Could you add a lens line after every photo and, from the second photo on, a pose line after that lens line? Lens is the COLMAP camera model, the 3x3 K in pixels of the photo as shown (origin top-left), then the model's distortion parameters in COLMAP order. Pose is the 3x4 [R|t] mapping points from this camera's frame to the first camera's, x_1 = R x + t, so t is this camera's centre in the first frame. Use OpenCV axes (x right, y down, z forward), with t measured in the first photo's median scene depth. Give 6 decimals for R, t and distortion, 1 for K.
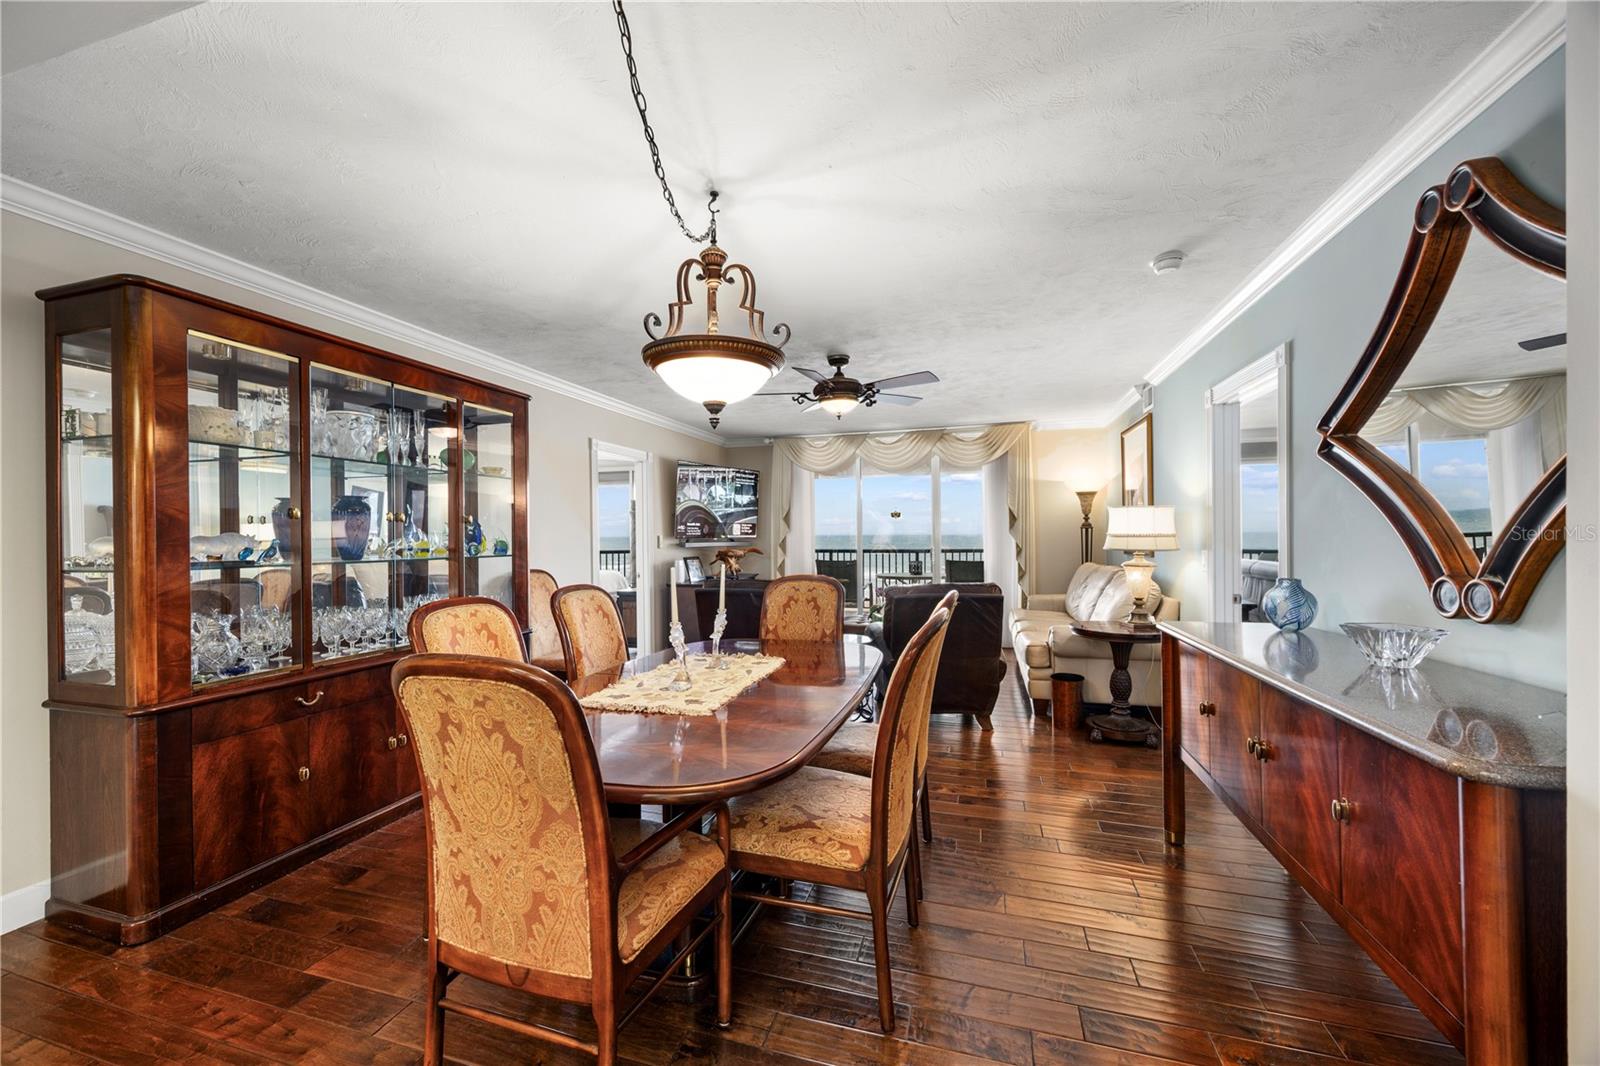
lens RADIAL K [[624.9, 0, 796.3], [0, 624.9, 536.9], [0, 0, 1]] dist [-0.000646, 0.000016]
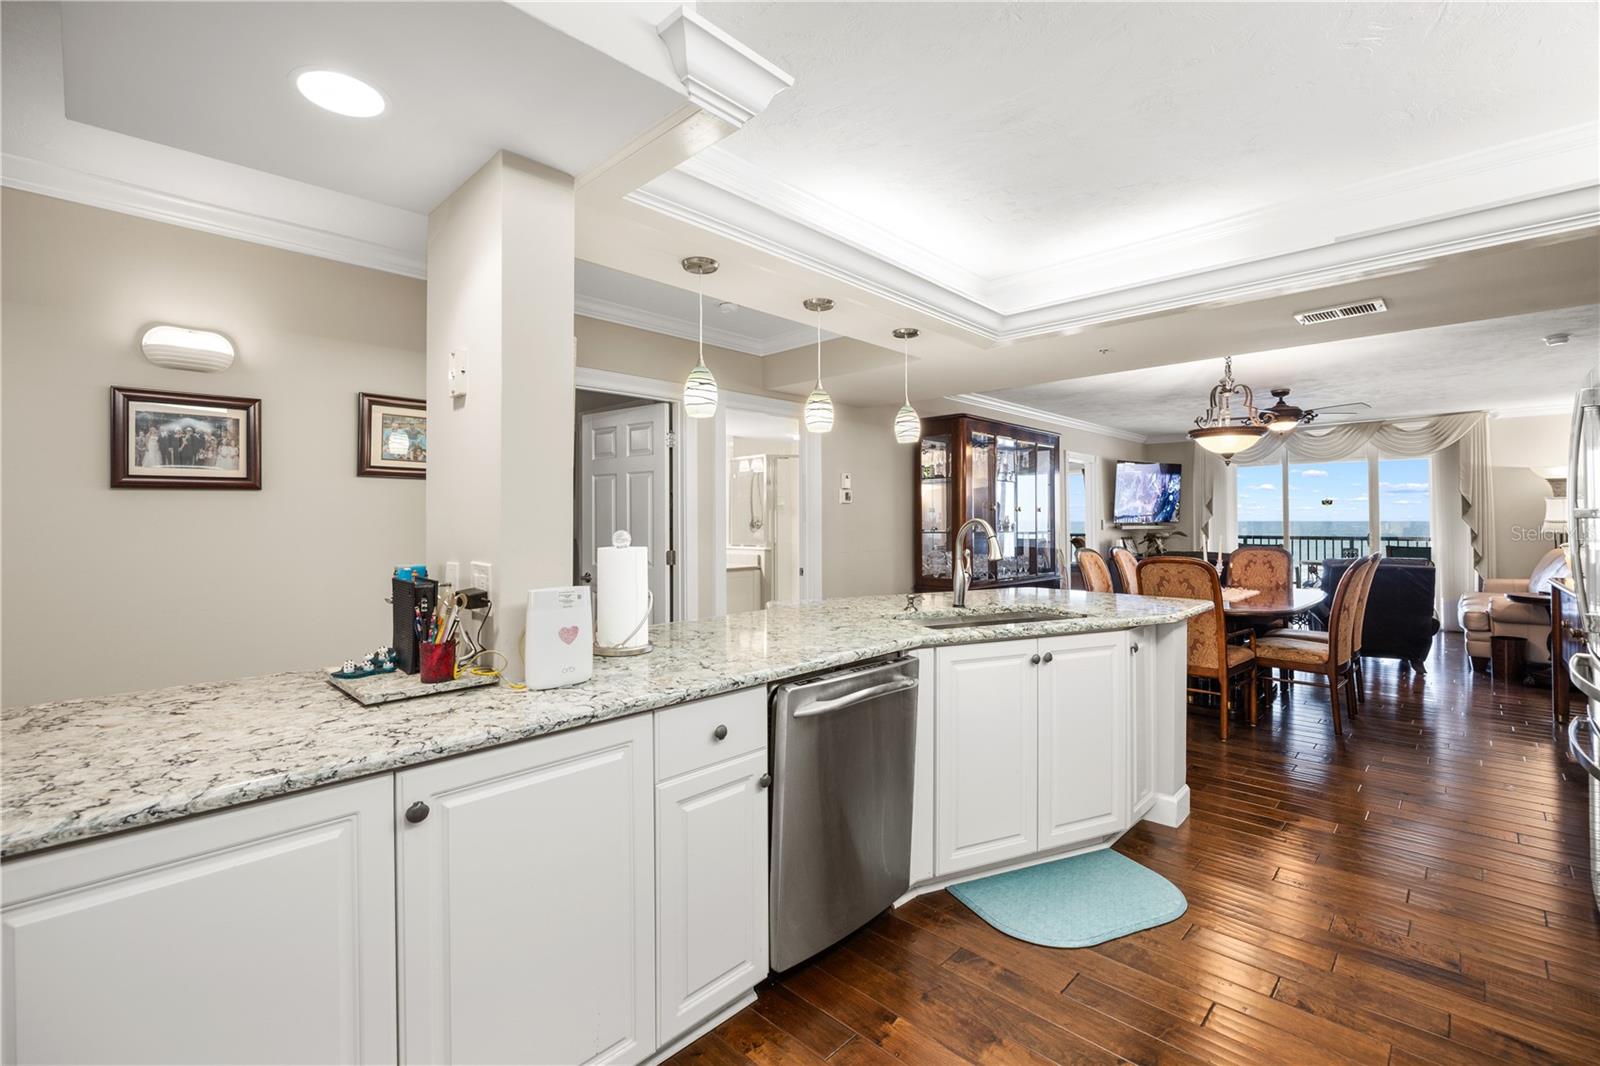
lens RADIAL K [[703.3, 0, 791.7], [0, 703.3, 507.6], [0, 0, 1]] dist [-0.018268, 0.001964]
pose [[0.884624, -0.002352, -0.466298, -0.176745], [-0.007528, 0.999785, -0.019323, 0.007835], [0.466243, 0.020603, 0.884417, -0.889920]]
